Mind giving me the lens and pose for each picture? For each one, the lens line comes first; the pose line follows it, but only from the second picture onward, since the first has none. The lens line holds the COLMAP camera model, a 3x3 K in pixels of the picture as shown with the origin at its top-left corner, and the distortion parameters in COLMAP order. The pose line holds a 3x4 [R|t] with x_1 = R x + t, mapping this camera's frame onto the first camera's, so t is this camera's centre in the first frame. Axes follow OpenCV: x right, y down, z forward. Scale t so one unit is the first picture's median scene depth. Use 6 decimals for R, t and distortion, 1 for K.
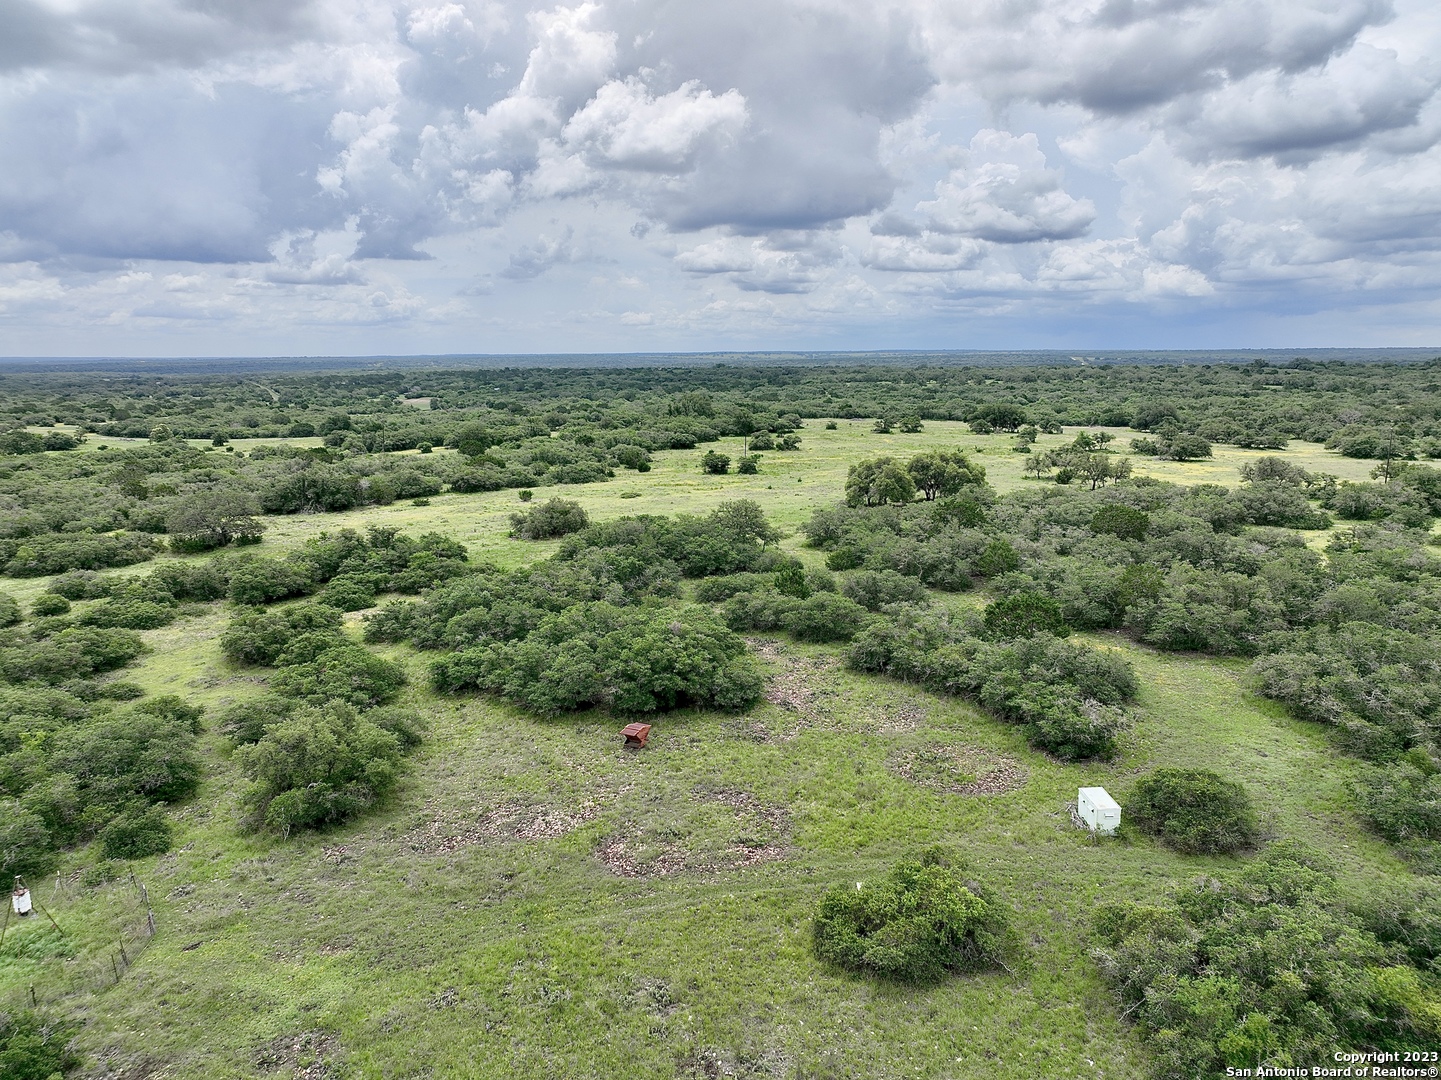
lens RADIAL K [[1018.8, 0, 721.2], [0, 1018.8, 532.2], [0, 0, 1]] dist [0.006797, 0.010660]
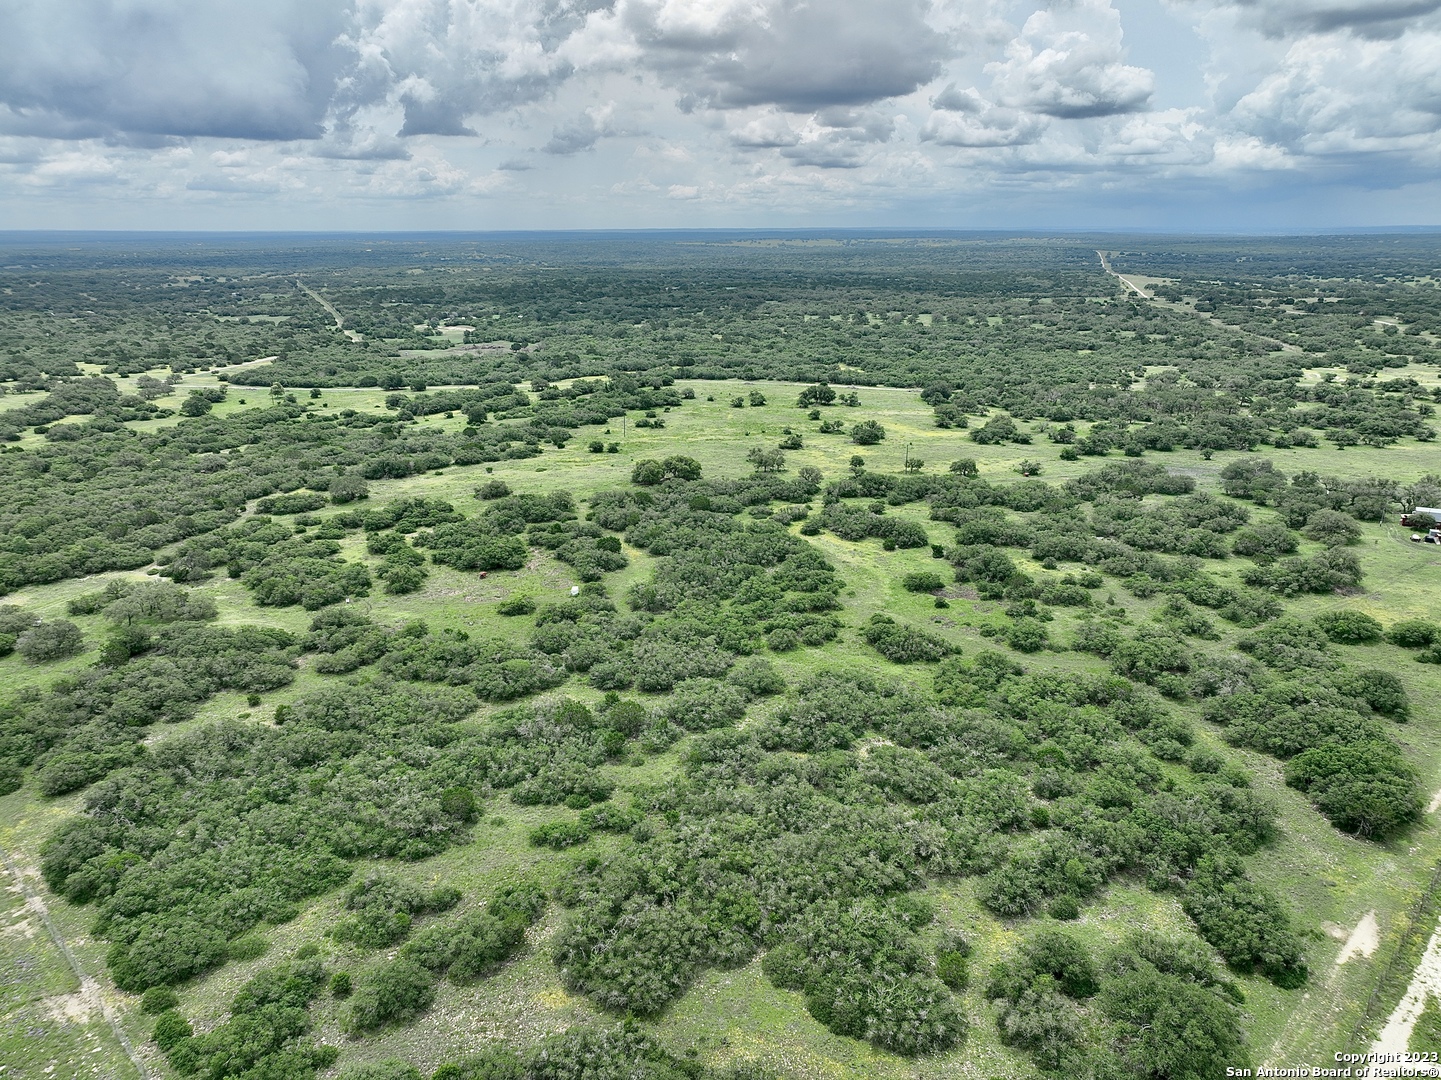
lens RADIAL K [[1018.8, 0, 721.2], [0, 1018.8, 532.2], [0, 0, 1]] dist [0.006797, 0.010660]
pose [[0.998823, 0.018486, -0.044850, 0.390125], [-0.013155, 0.993119, 0.116370, -0.165493], [0.046692, -0.115643, 0.992193, -1.088215]]
